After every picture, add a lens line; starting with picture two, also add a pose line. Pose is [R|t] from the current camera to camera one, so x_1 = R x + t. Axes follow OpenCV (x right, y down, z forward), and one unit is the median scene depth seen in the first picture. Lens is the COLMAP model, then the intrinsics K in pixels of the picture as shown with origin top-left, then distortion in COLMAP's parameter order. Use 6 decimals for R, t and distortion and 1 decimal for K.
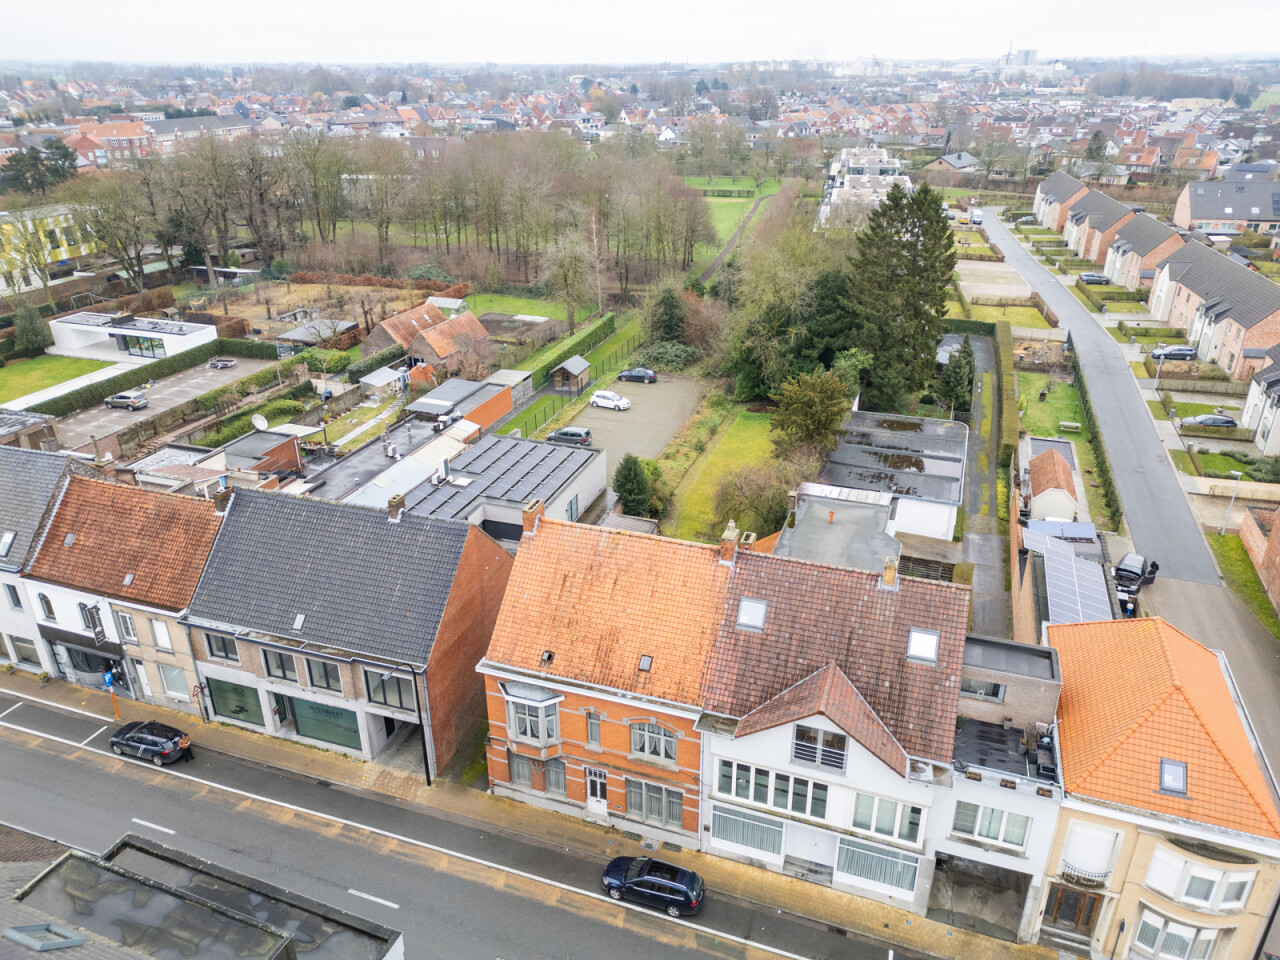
lens RADIAL K [[900.1, 0, 642.3], [0, 900.1, 487.7], [0, 0, 1]] dist [0.055397, -0.015033]
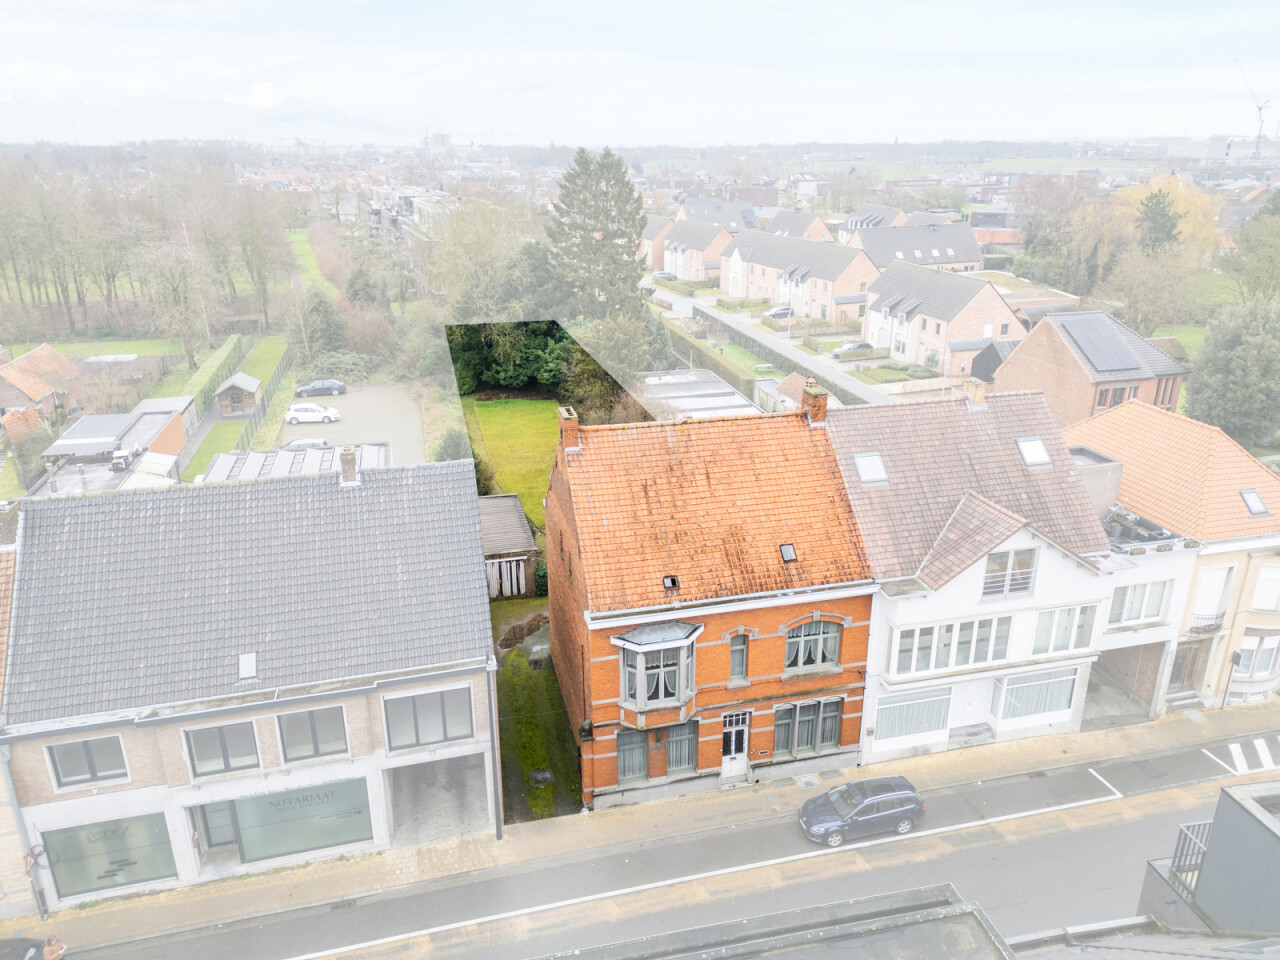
lens RADIAL K [[900.1, 0, 642.8], [0, 900.1, 475.2], [0, 0, 1]] dist [0.055397, -0.015033]
pose [[0.829987, -0.186379, 0.525722, -0.492986], [0.236385, 0.971230, -0.028876, 0.110960], [-0.505216, 0.148239, 0.850166, 0.334517]]
